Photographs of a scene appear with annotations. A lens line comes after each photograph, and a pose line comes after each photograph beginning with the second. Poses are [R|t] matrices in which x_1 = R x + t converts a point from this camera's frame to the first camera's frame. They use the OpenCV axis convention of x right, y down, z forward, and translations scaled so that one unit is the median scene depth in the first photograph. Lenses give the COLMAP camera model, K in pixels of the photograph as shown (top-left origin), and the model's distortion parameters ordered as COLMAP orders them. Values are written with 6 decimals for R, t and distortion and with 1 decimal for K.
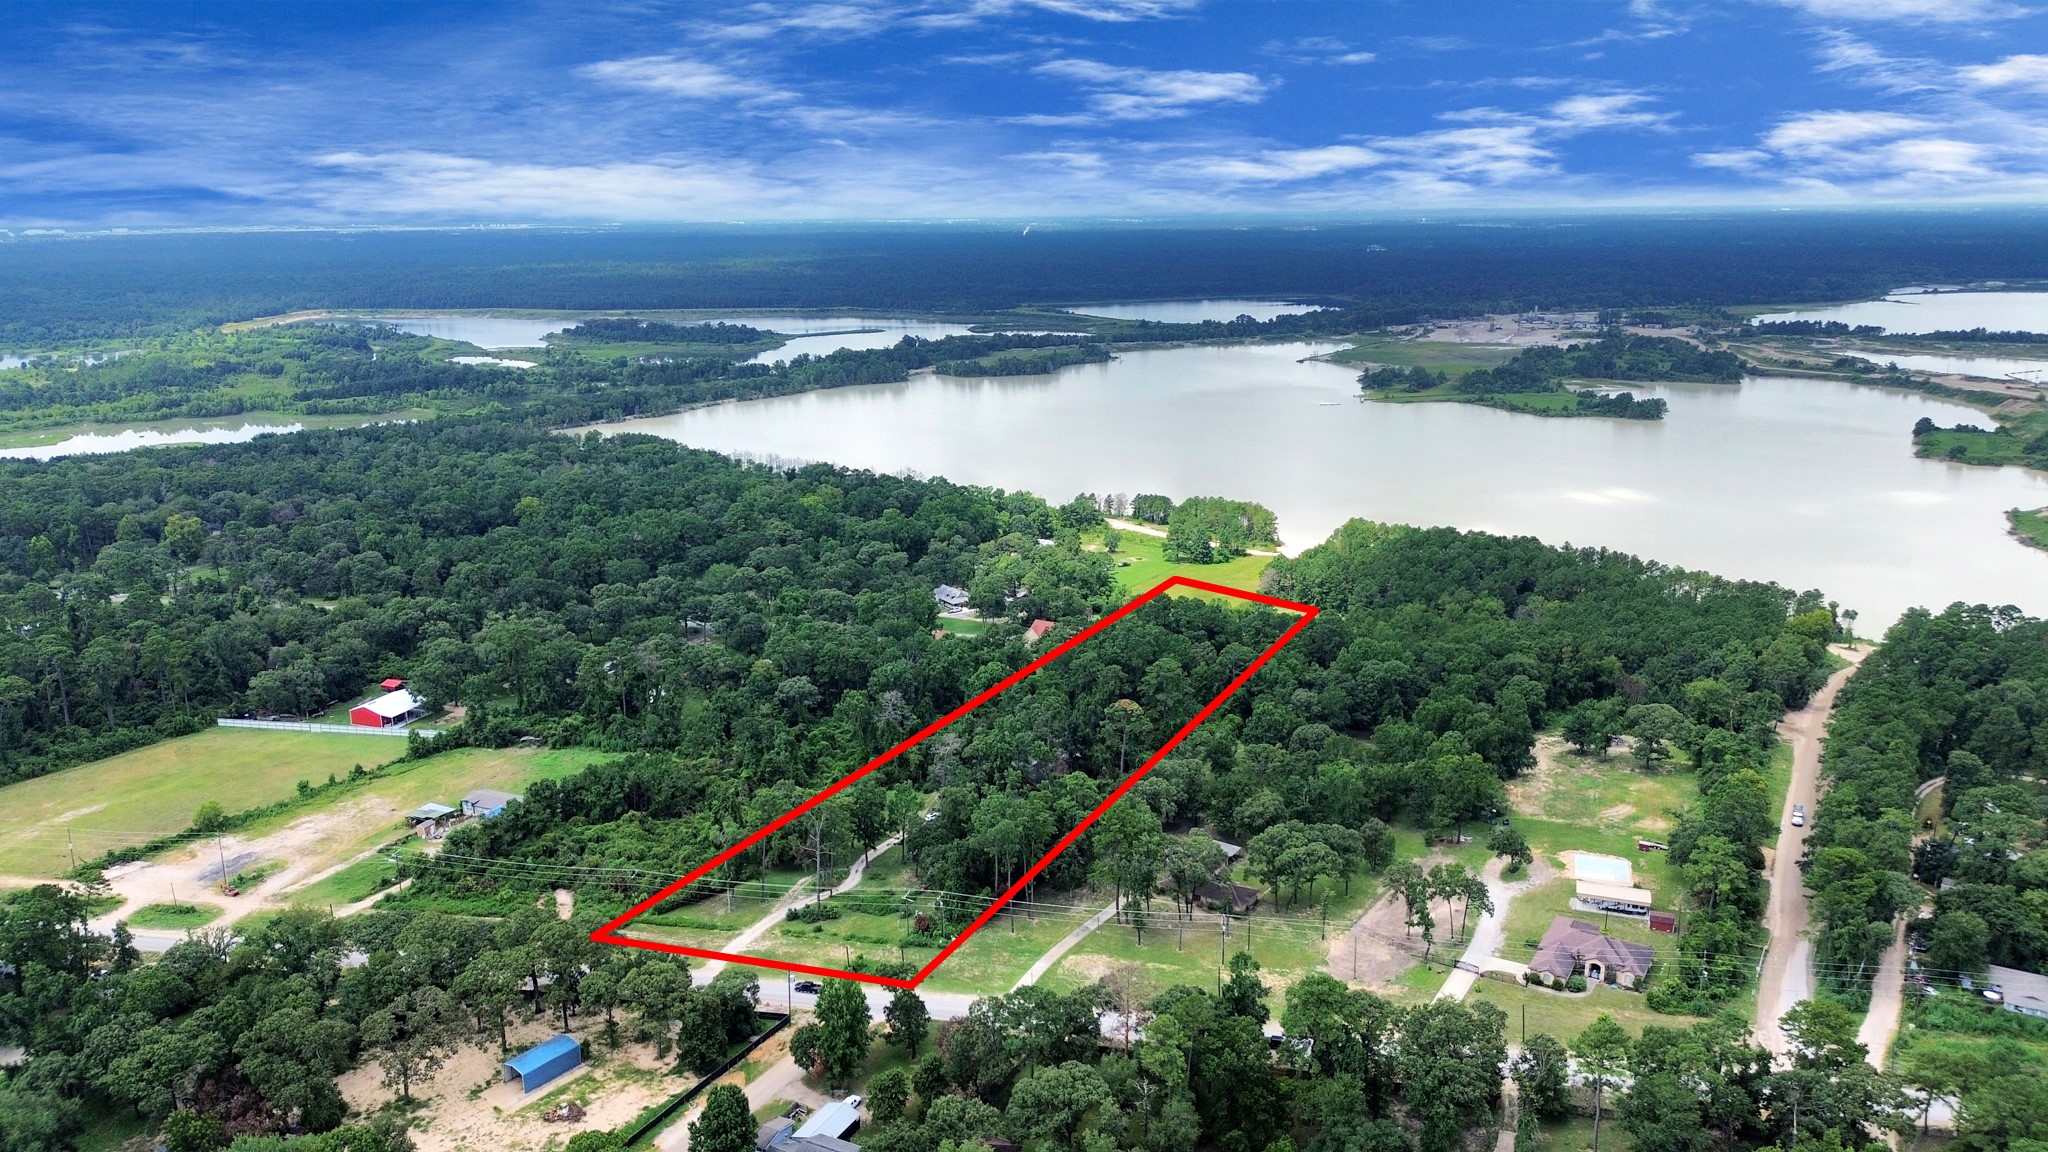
lens RADIAL K [[1447.0, 0, 1020.4], [0, 1447.0, 554.6], [0, 0, 1]] dist [0.075555, -0.079558]
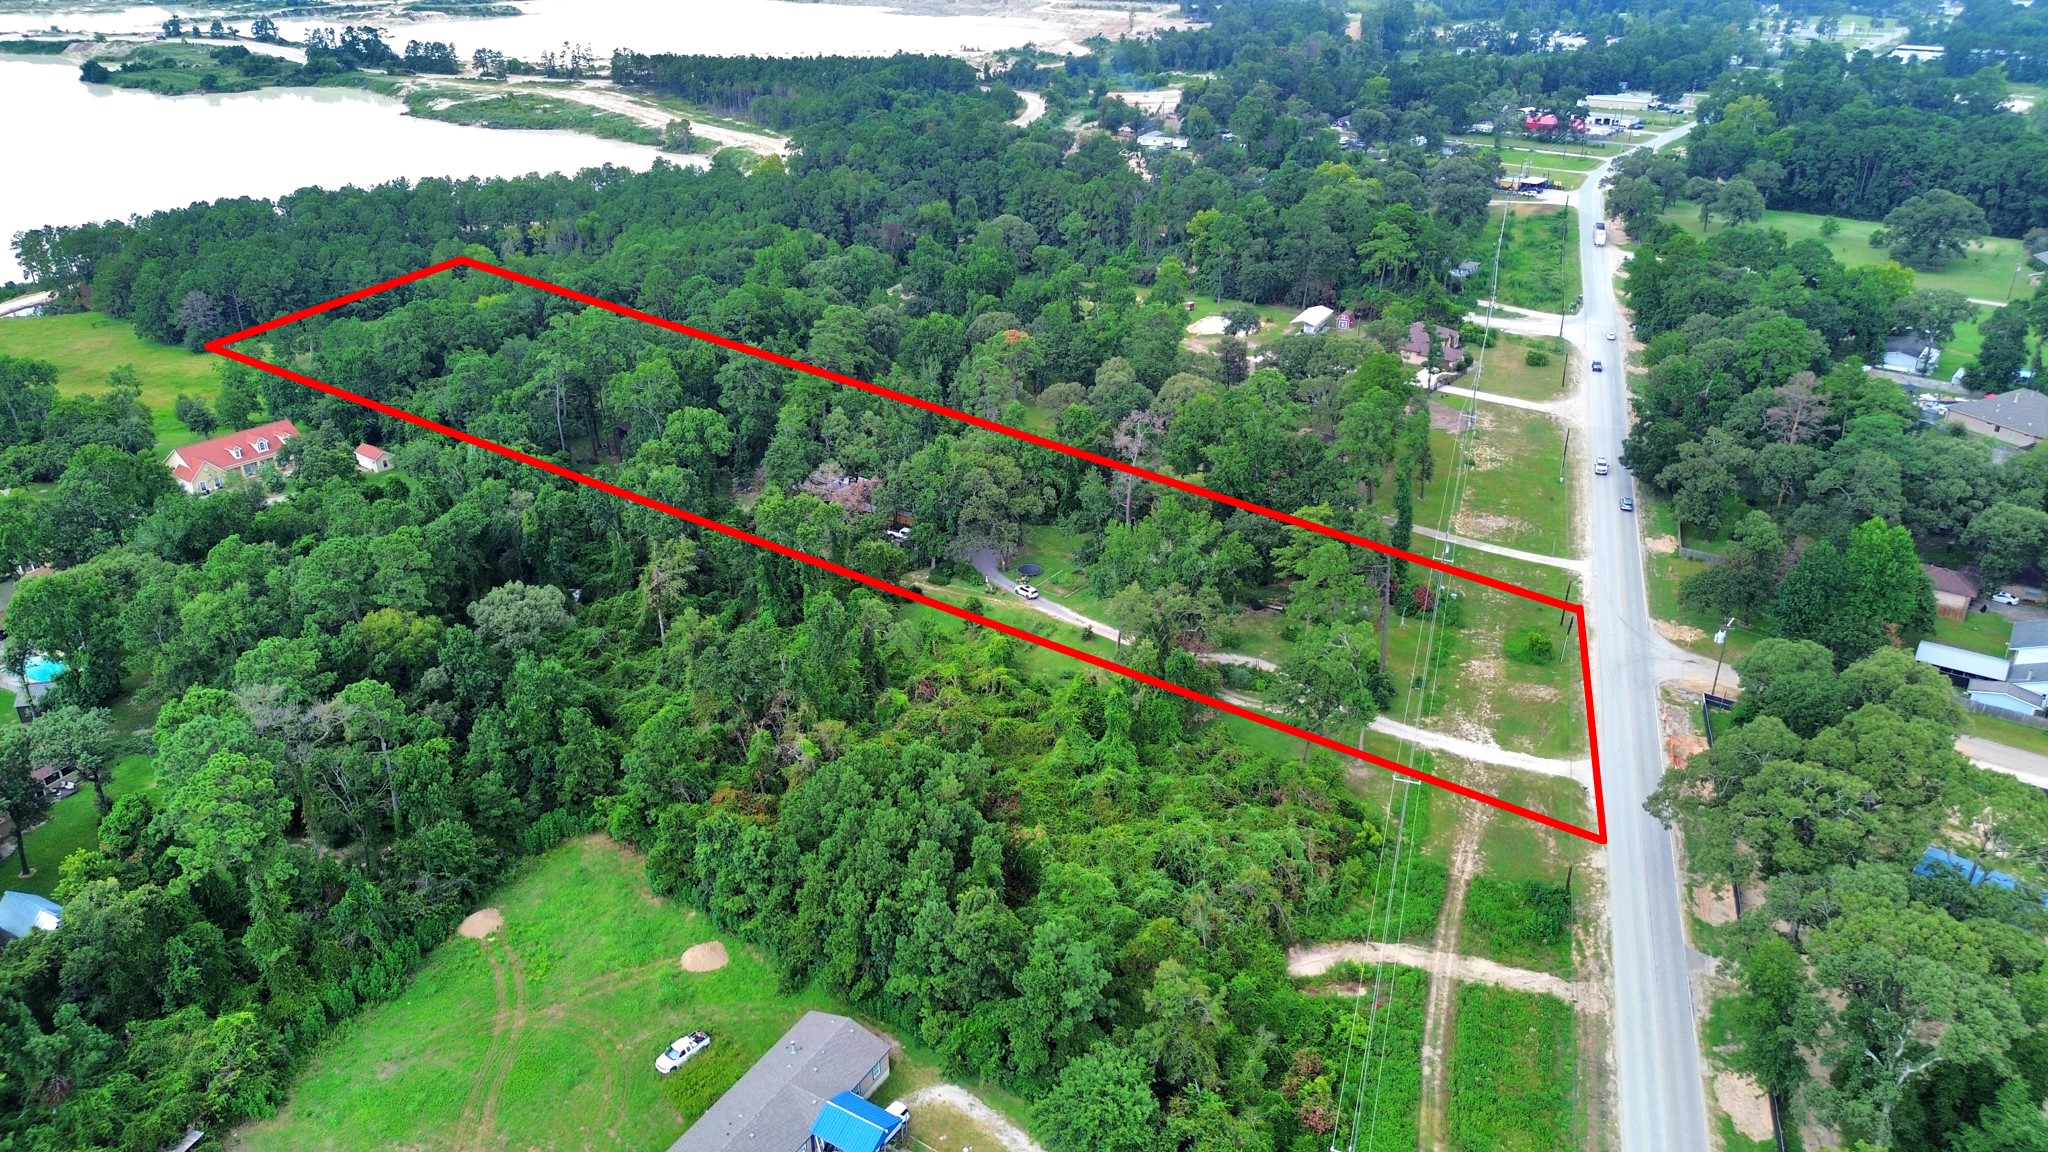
lens RADIAL K [[1447.0, 0, 1030.8], [0, 1447.0, 561.5], [0, 0, 1]] dist [0.075555, -0.079558]
pose [[0.137971, -0.410907, 0.901177, -0.523754], [0.233024, 0.897805, 0.373693, -0.051488], [-0.962634, 0.158437, 0.219622, 0.741457]]
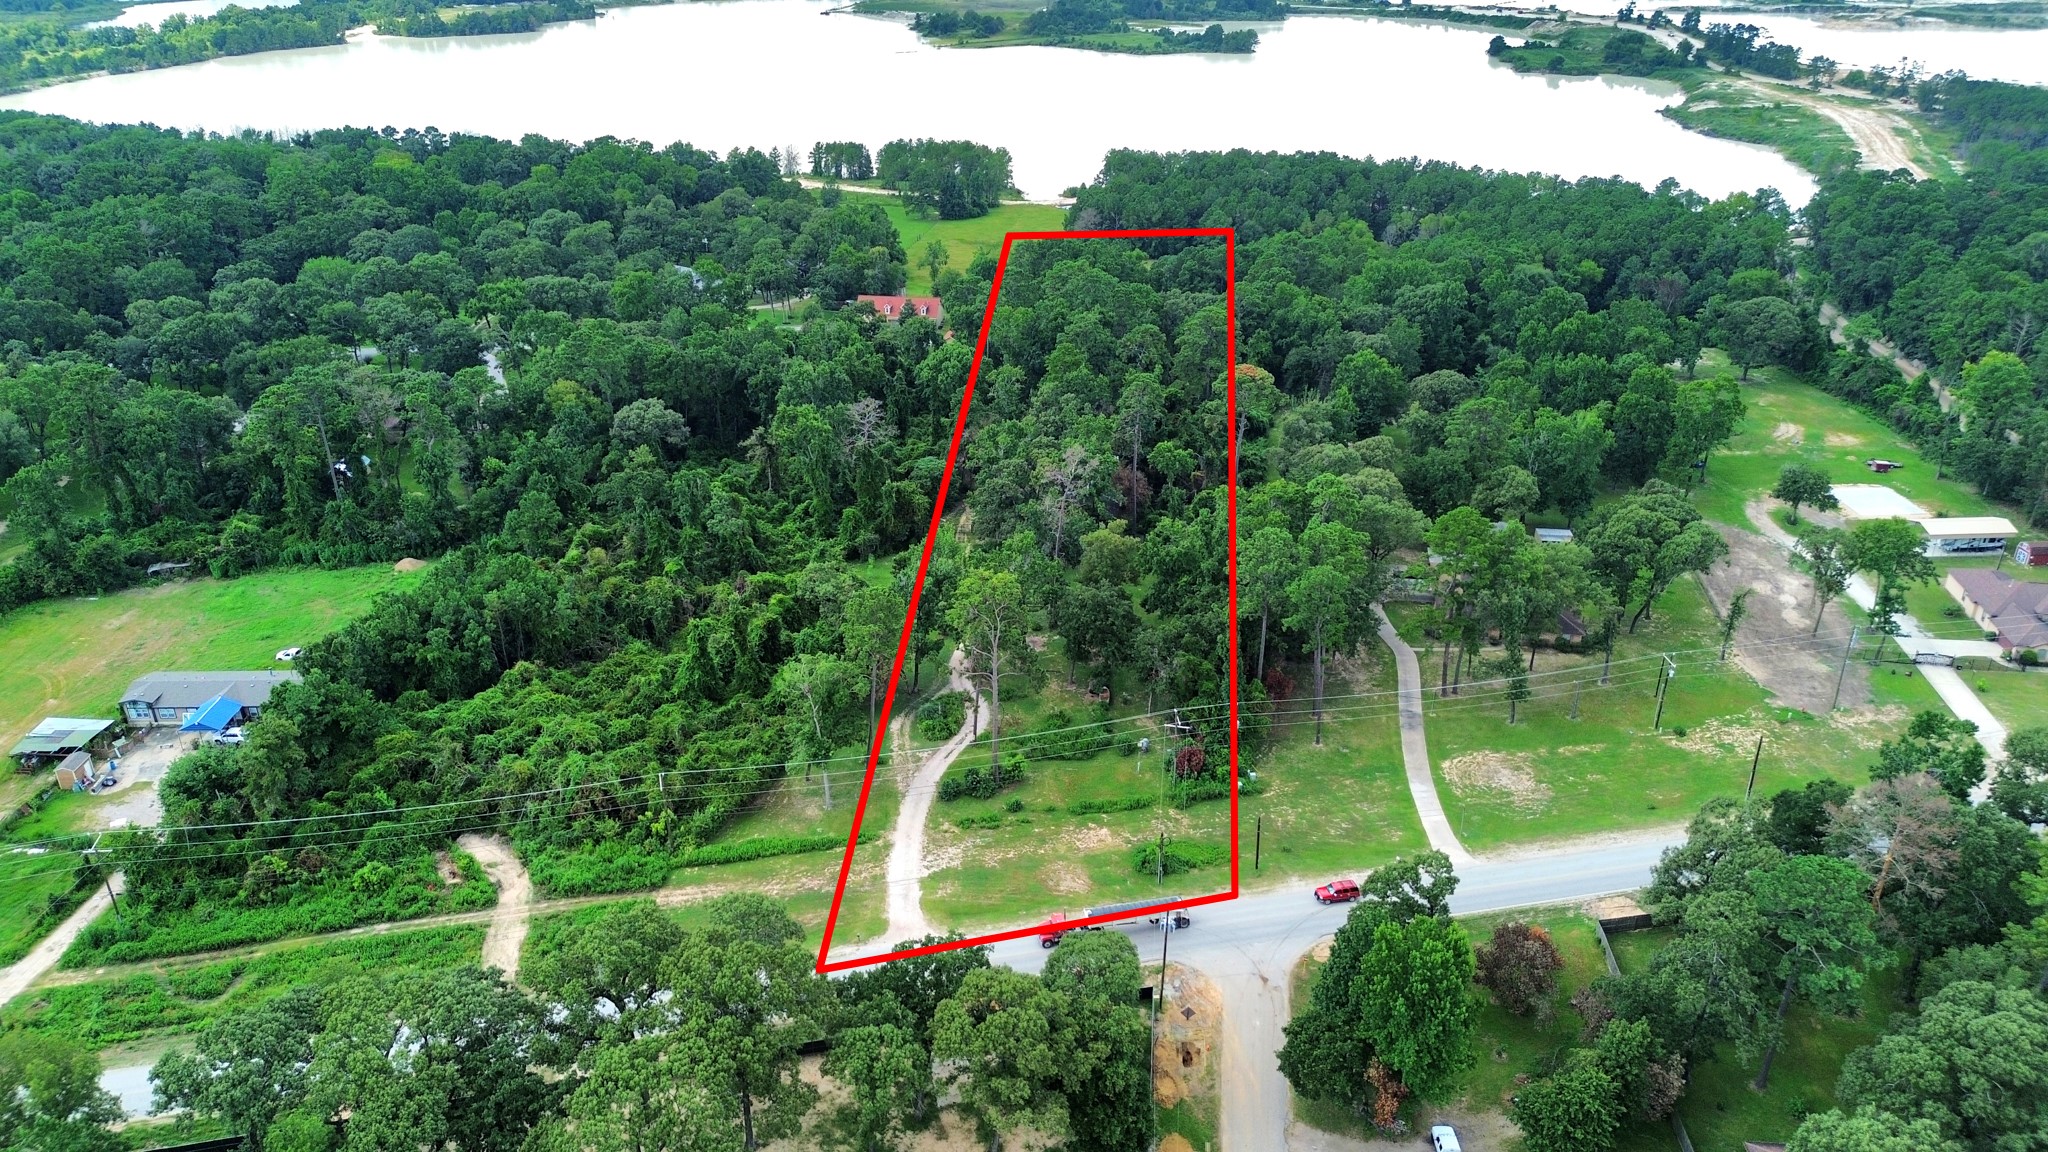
lens RADIAL K [[1447.0, 0, 1023.2], [0, 1447.0, 566.0], [0, 0, 1]] dist [0.075555, -0.079558]
pose [[0.919596, -0.161582, 0.358100, -0.235522], [0.086213, 0.972285, 0.217321, 0.032357], [-0.383290, -0.168975, 0.908040, 0.367584]]
